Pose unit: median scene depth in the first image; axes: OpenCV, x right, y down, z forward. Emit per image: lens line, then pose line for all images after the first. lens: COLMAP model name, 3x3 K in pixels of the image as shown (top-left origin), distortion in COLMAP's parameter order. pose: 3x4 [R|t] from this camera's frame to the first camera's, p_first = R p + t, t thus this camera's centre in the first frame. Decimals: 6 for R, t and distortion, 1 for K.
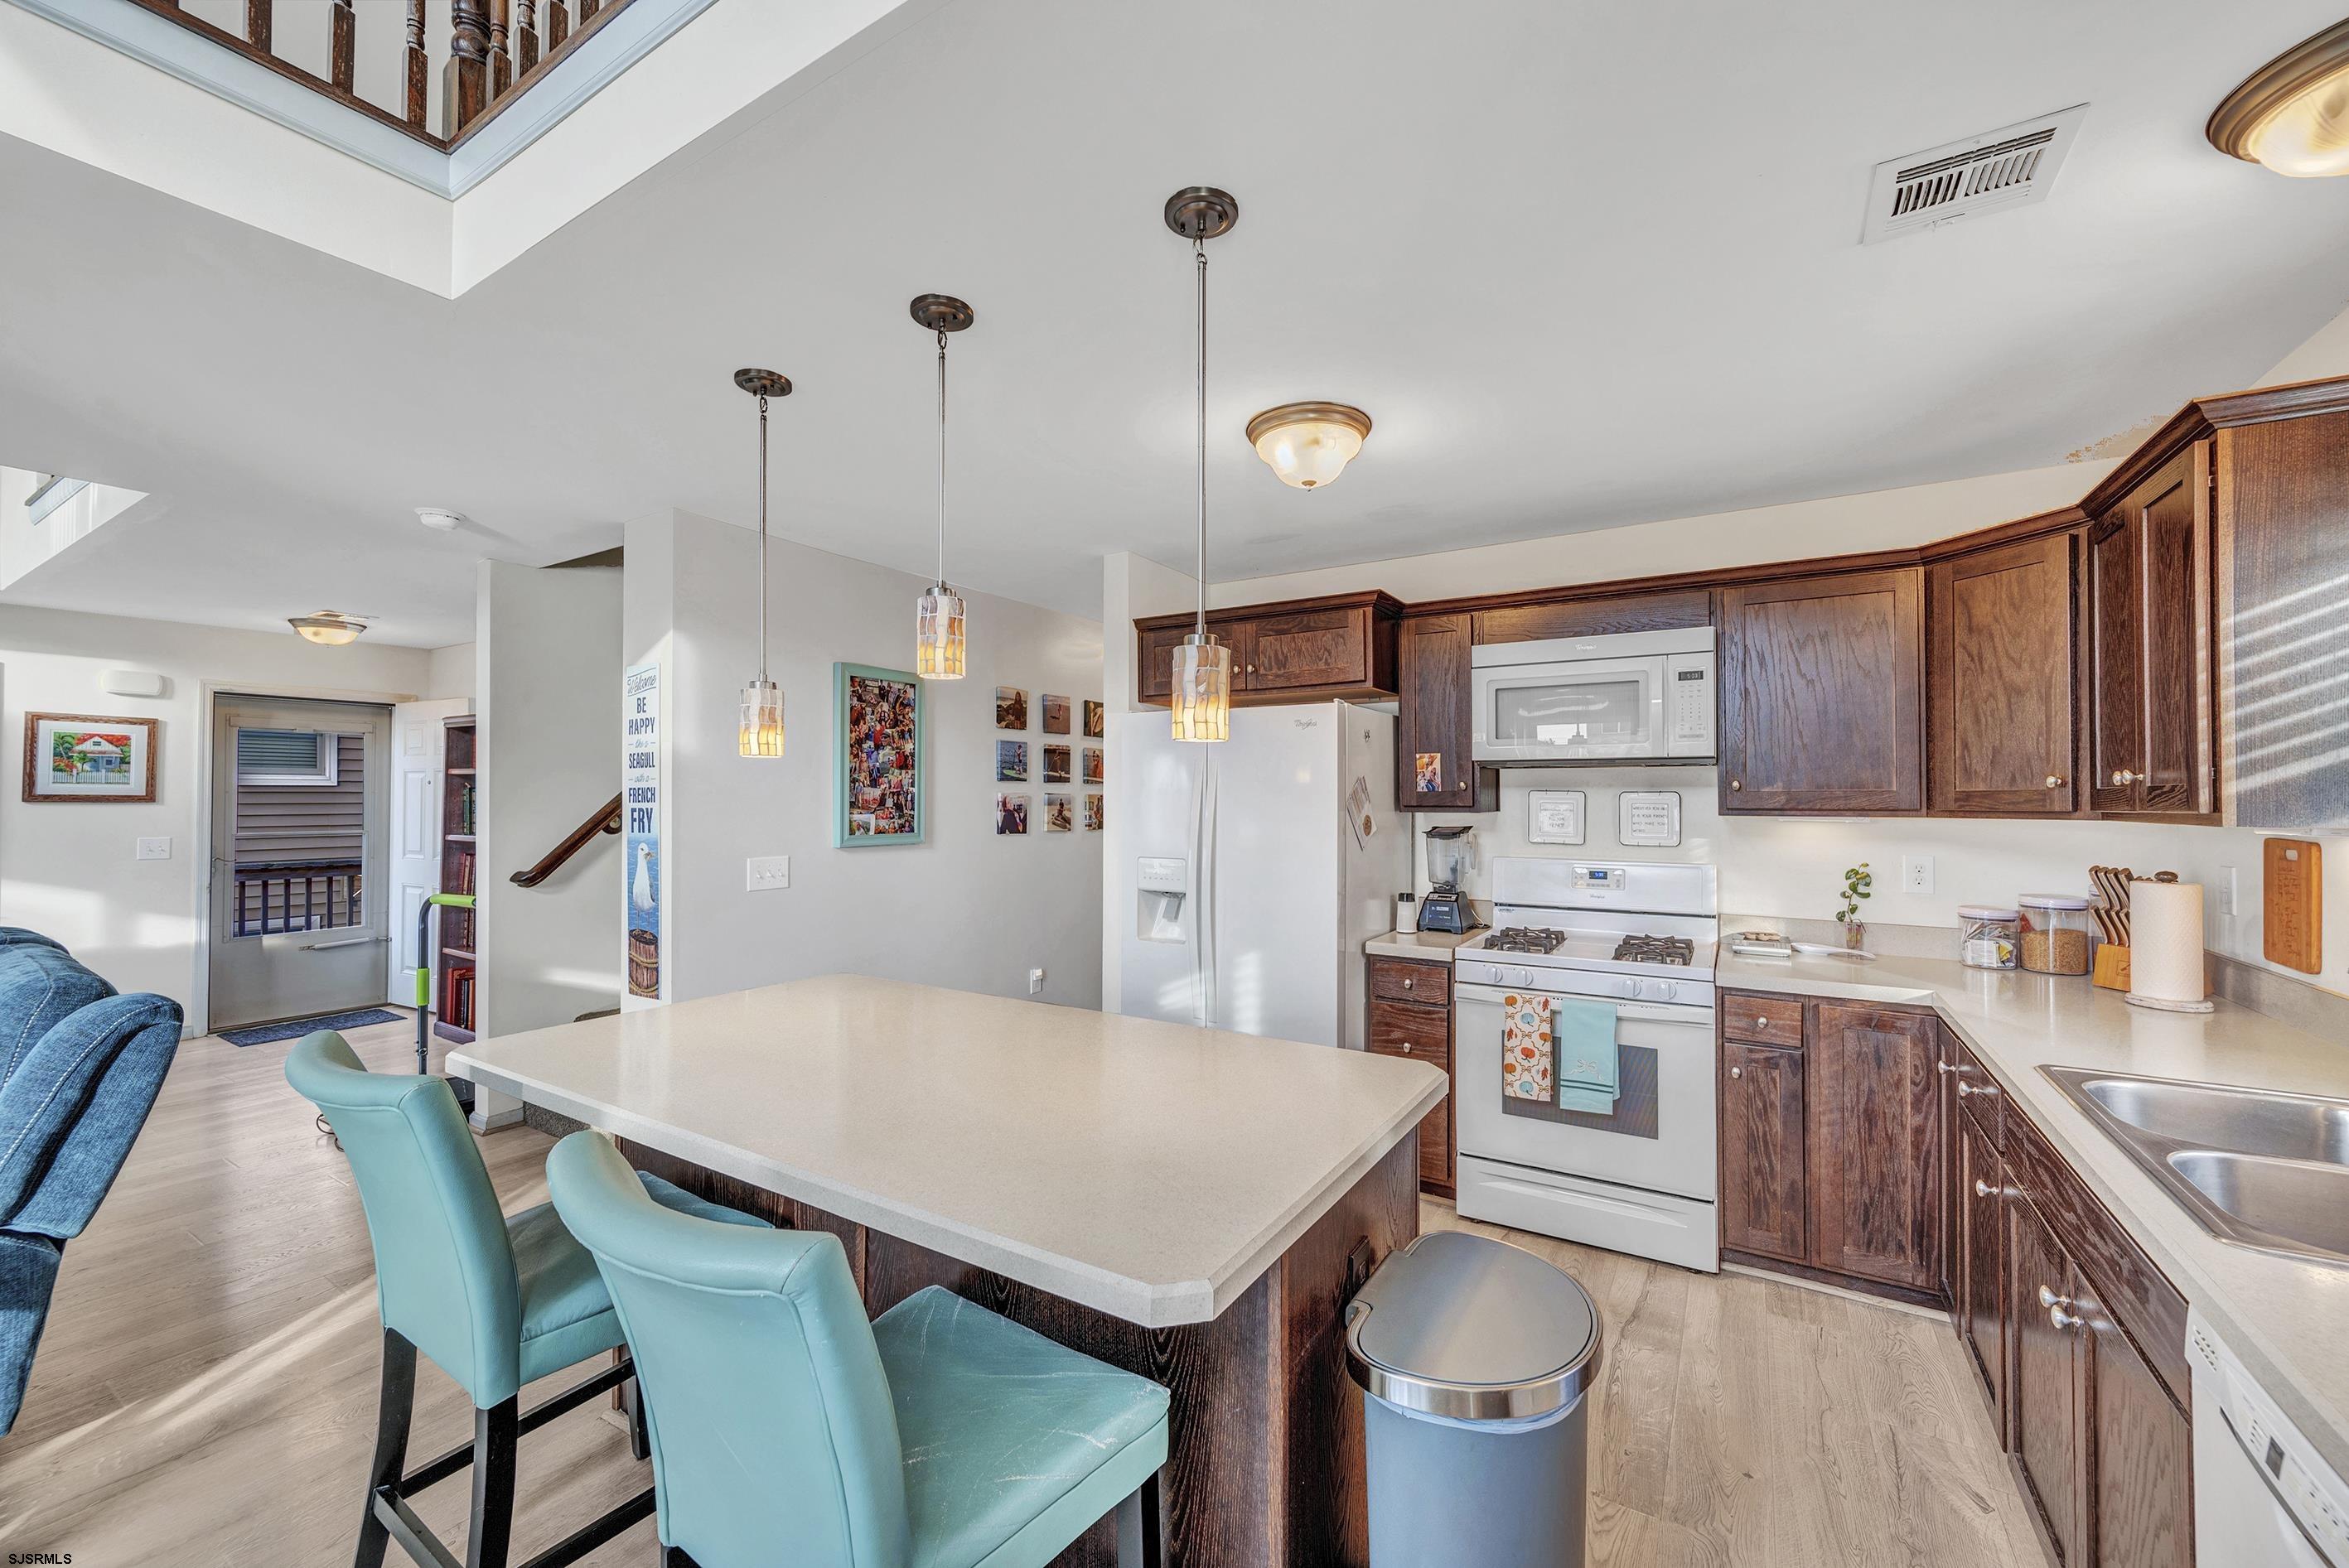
lens RADIAL K [[929.4, 0, 1172.8], [0, 929.4, 784.3], [0, 0, 1]] dist [-0.001514, 0.000190]
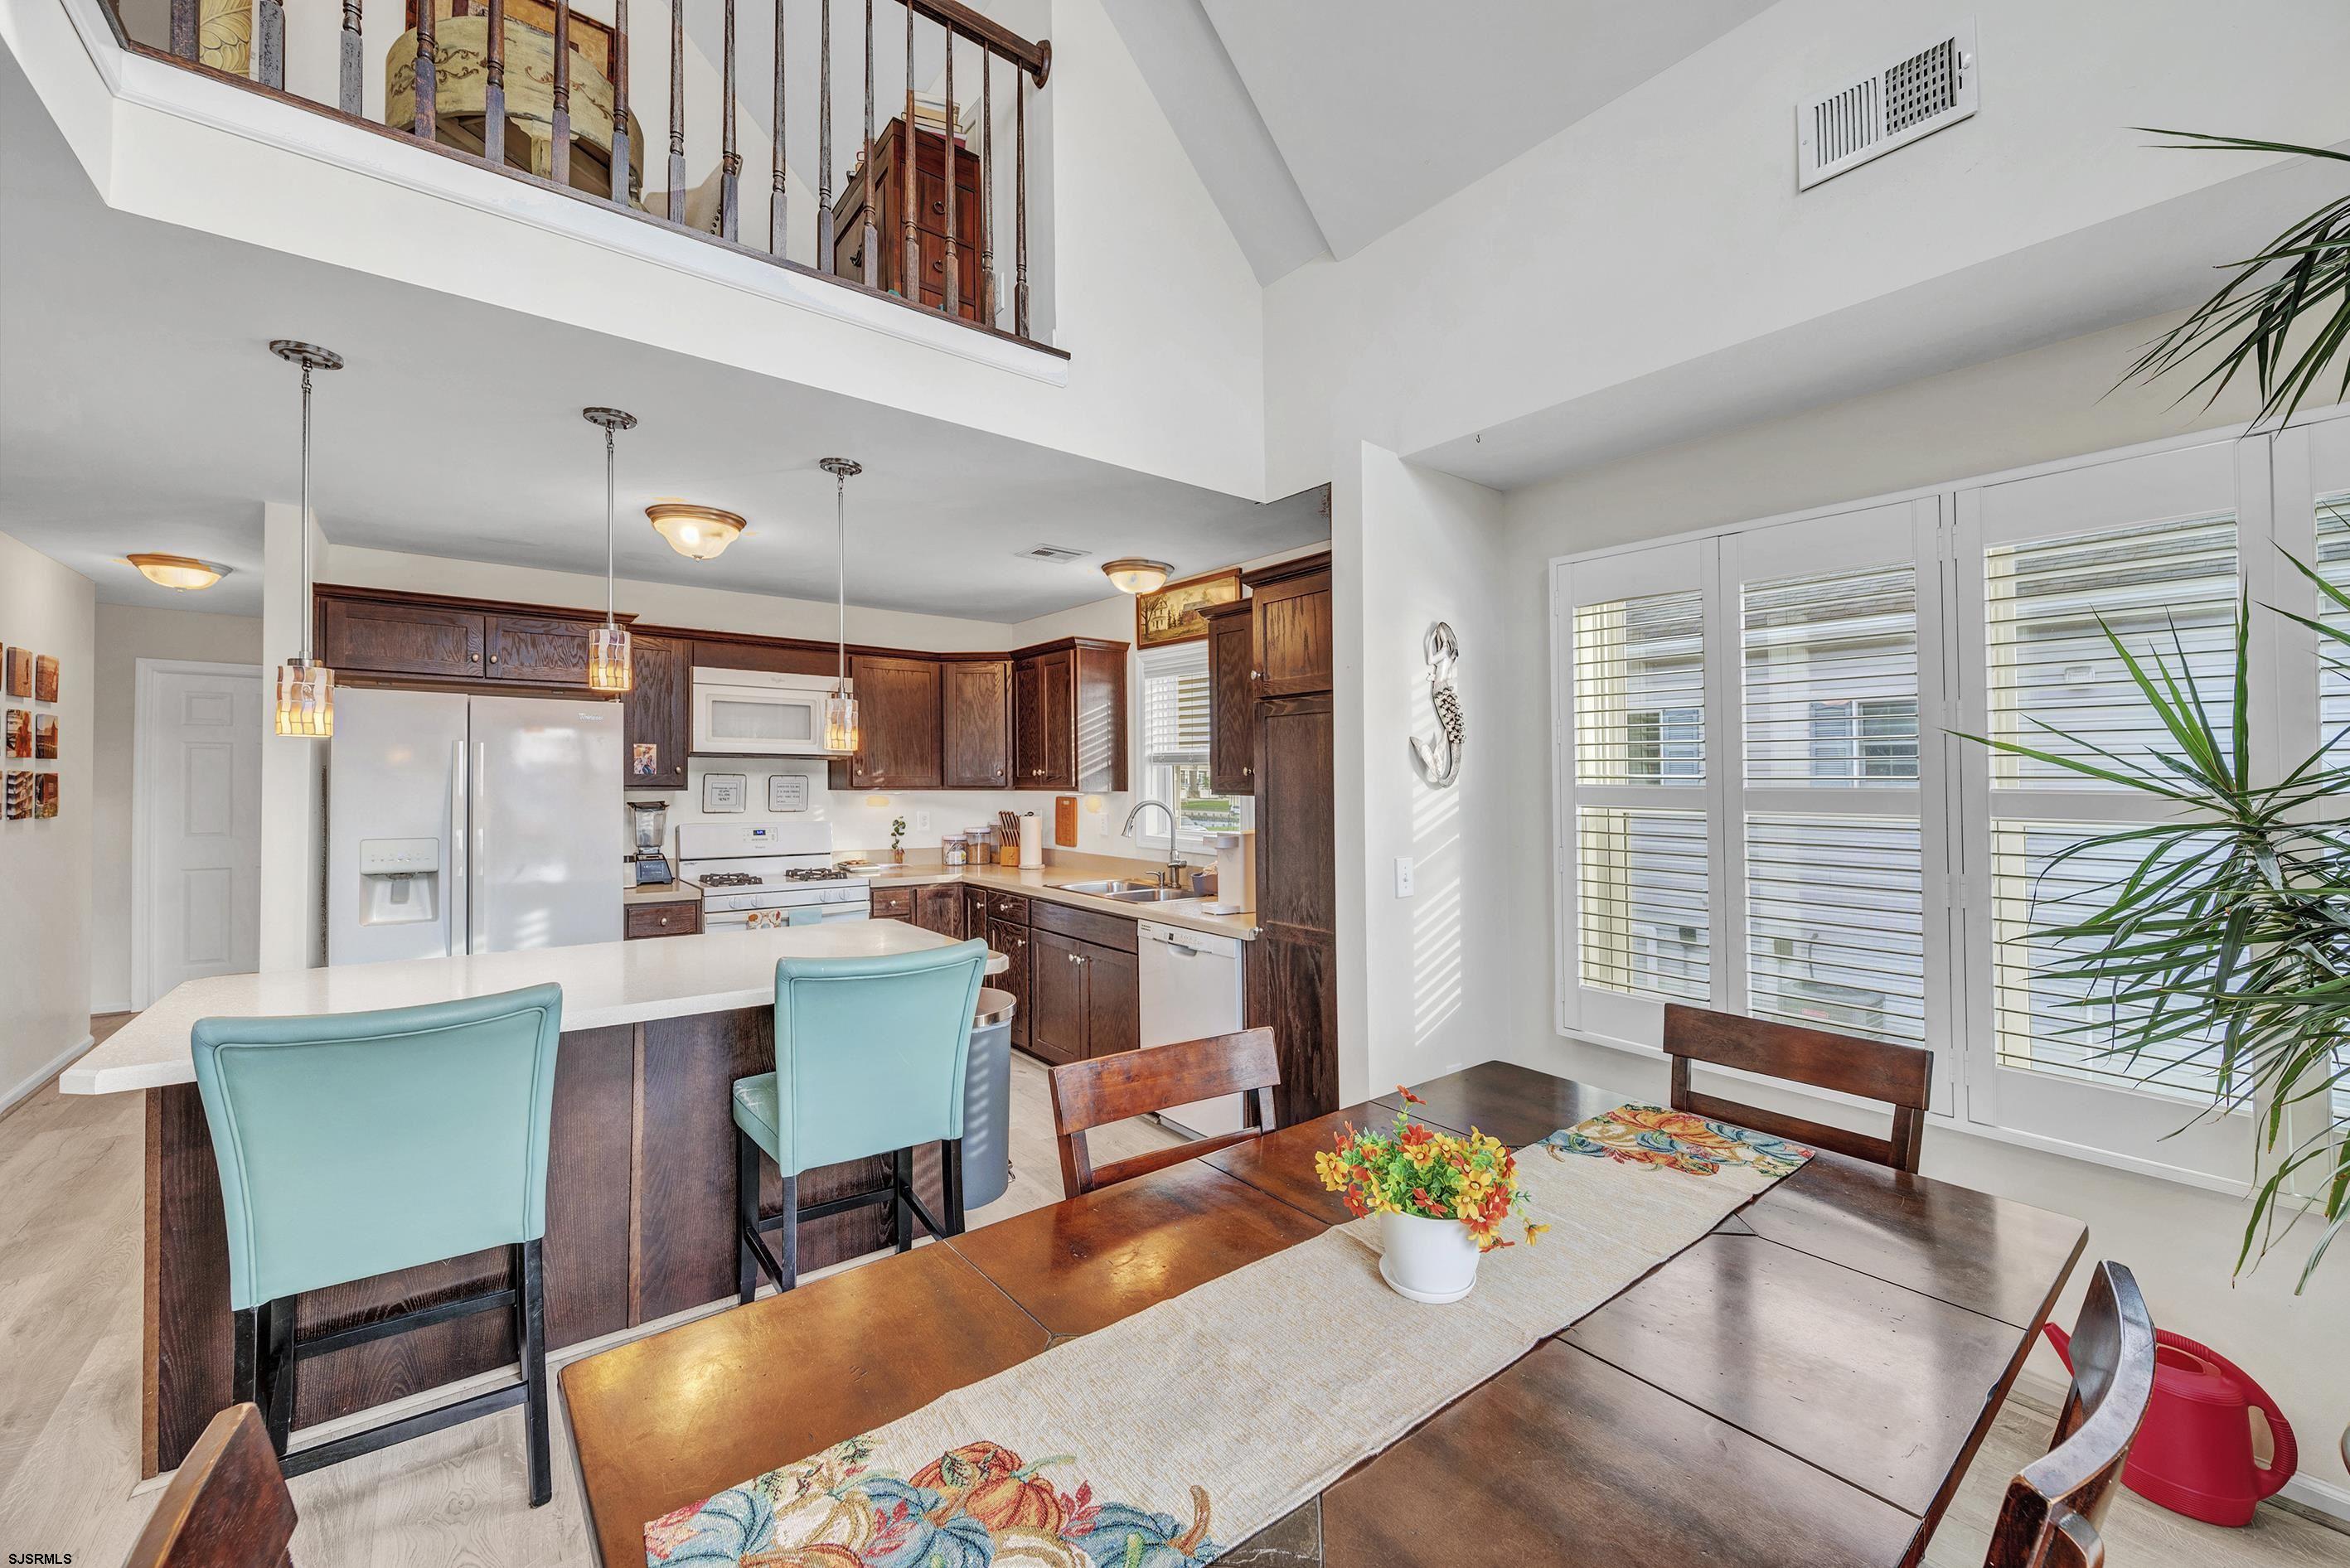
lens RADIAL K [[929.8, 0, 1207.5], [0, 929.8, 781.7], [0, 0, 1]] dist [-0.001514, 0.000190]
pose [[0.329523, 0.000398, 0.944147, -0.833406], [-0.017148, 0.999837, 0.005563, -0.003489], [-0.943992, -0.018023, 0.329477, -0.172518]]
